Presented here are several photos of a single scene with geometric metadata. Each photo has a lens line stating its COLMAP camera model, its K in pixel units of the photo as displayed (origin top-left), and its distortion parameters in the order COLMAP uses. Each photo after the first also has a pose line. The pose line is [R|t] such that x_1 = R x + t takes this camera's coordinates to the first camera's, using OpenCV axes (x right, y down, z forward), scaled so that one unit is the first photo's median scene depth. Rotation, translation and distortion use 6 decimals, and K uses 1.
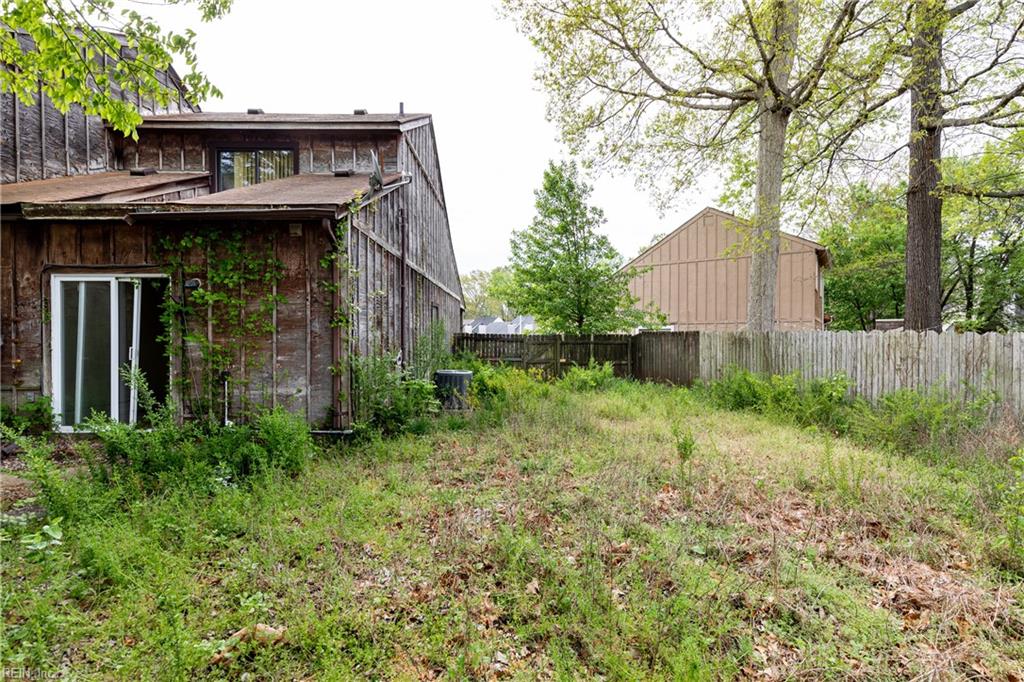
lens RADIAL K [[488.1, 0, 515.5], [0, 488.1, 345.8], [0, 0, 1]] dist [0.001683, 0.000095]
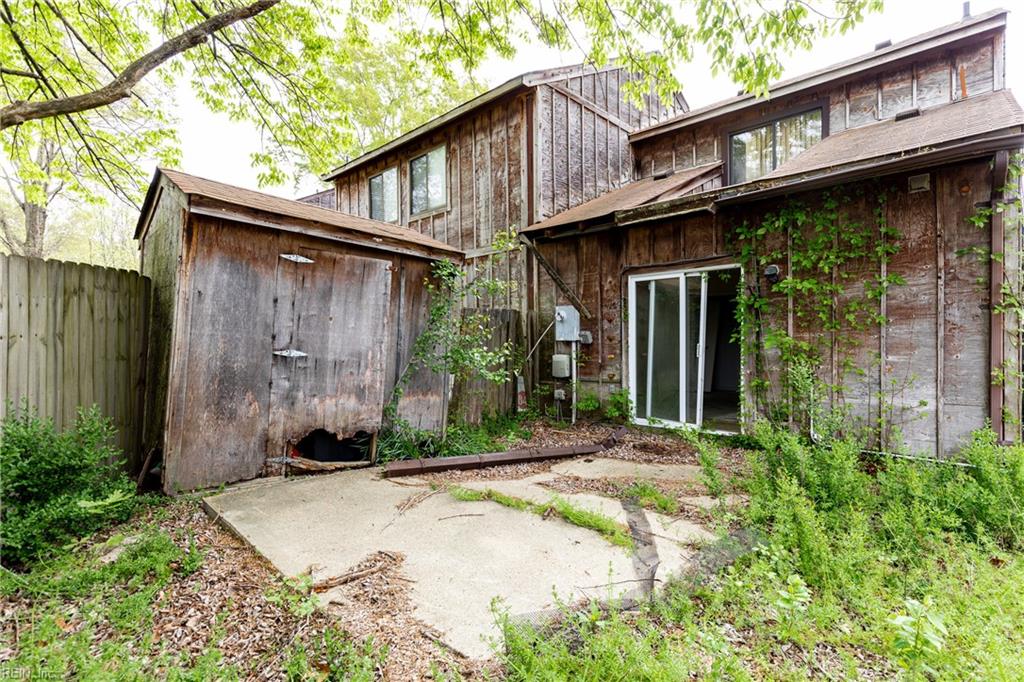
lens RADIAL K [[492.6, 0, 517.3], [0, 492.6, 344.4], [0, 0, 1]] dist [-0.000996, -0.000912]
pose [[0.717296, 0.001432, -0.696768, -0.367367], [-0.001729, 0.999998, 0.000275, 0.004457], [0.696767, 0.001007, 0.717297, 0.052562]]
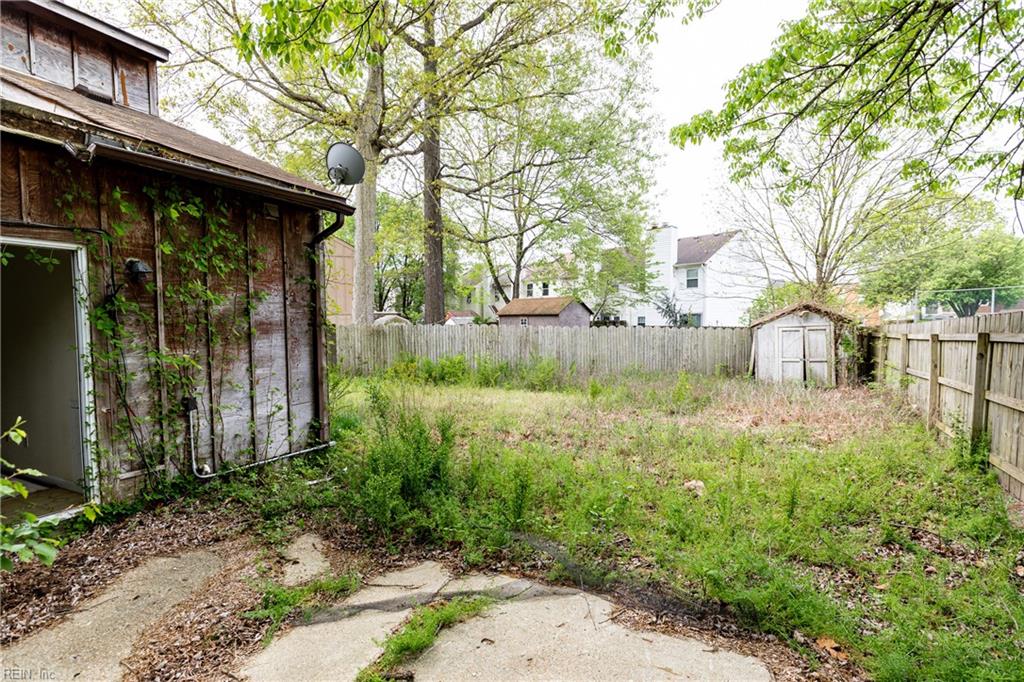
lens RADIAL K [[488.1, 0, 520.9], [0, 488.1, 348.3], [0, 0, 1]] dist [0.001683, 0.000095]
pose [[0.452879, -0.050619, 0.890134, -0.993355], [0.022480, 0.998718, 0.045356, -0.037906], [-0.891288, -0.000530, 0.453436, 0.260540]]
